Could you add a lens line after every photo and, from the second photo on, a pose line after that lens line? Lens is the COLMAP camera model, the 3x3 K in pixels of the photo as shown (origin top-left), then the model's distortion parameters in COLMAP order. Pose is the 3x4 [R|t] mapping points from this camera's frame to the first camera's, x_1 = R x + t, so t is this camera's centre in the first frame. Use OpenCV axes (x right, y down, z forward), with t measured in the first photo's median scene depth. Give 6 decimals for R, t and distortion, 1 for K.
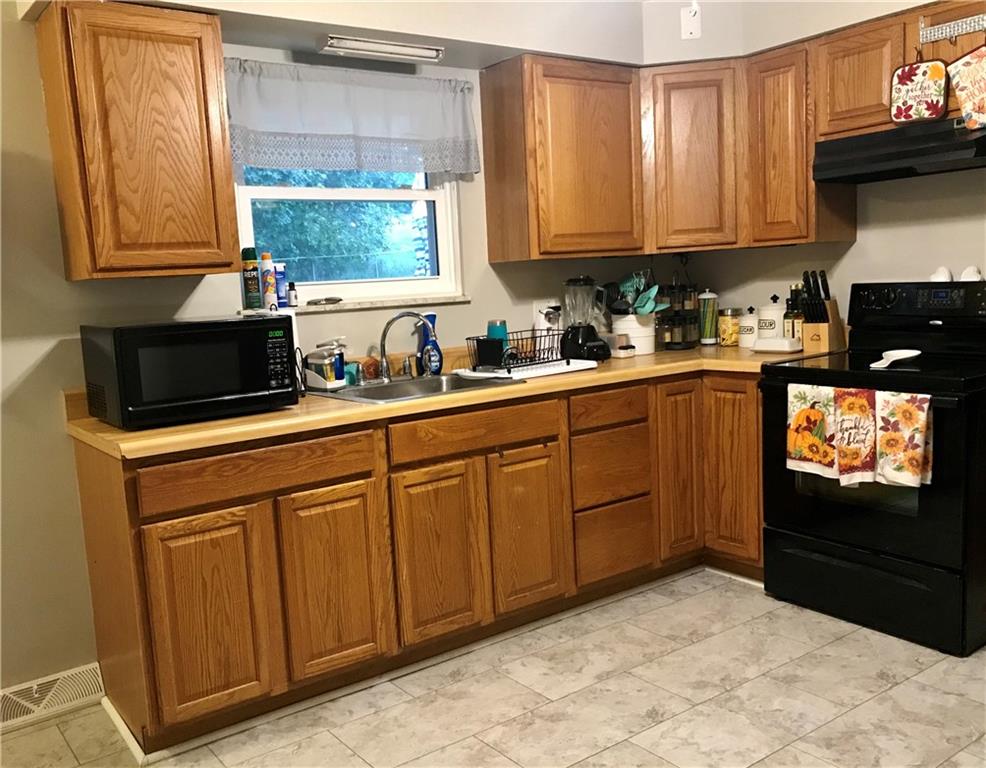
lens RADIAL K [[916.3, 0, 493.0], [0, 916.3, 384.0], [0, 0, 1]] dist [0.058475, -0.004101]
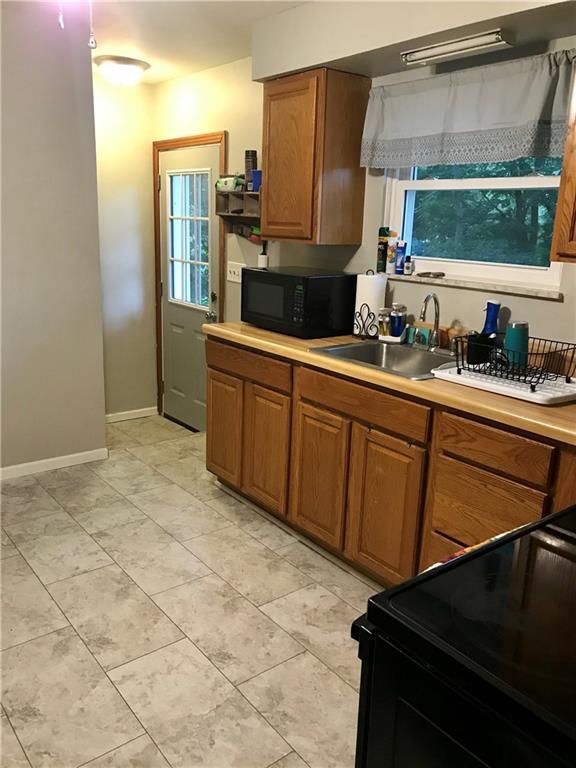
lens RADIAL K [[634.4, 0, 288.0], [0, 634.4, 384.0], [0, 0, 1]] dist [0.001905, 0.016533]
pose [[0.016083, 0.296744, -0.954822, 0.735192], [-0.160728, 0.943294, 0.290454, -0.185843], [0.986868, 0.148795, 0.062866, 0.862086]]
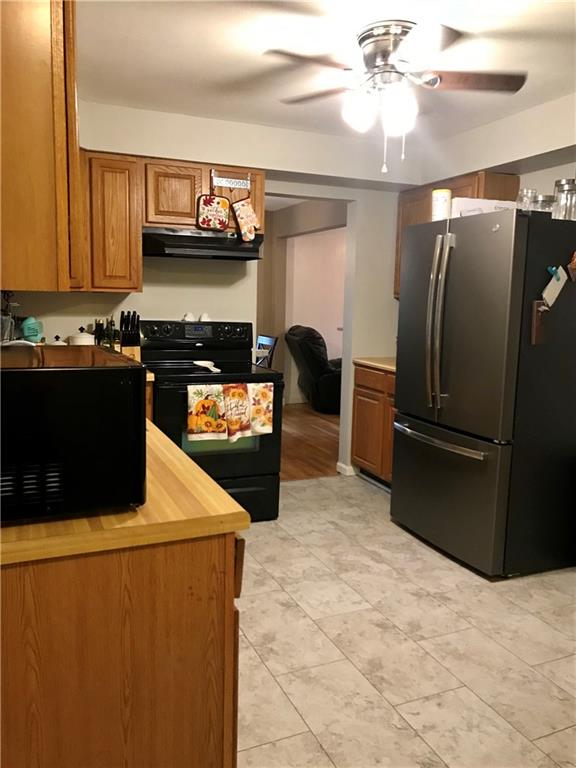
lens RADIAL K [[636.0, 0, 288.8], [0, 636.0, 370.9], [0, 0, 1]] dist [0.081045, -0.003191]
pose [[0.229204, -0.056705, 0.971725, -0.723786], [0.085652, 0.995604, 0.037896, -0.054494], [-0.969603, 0.074544, 0.233053, 0.637290]]
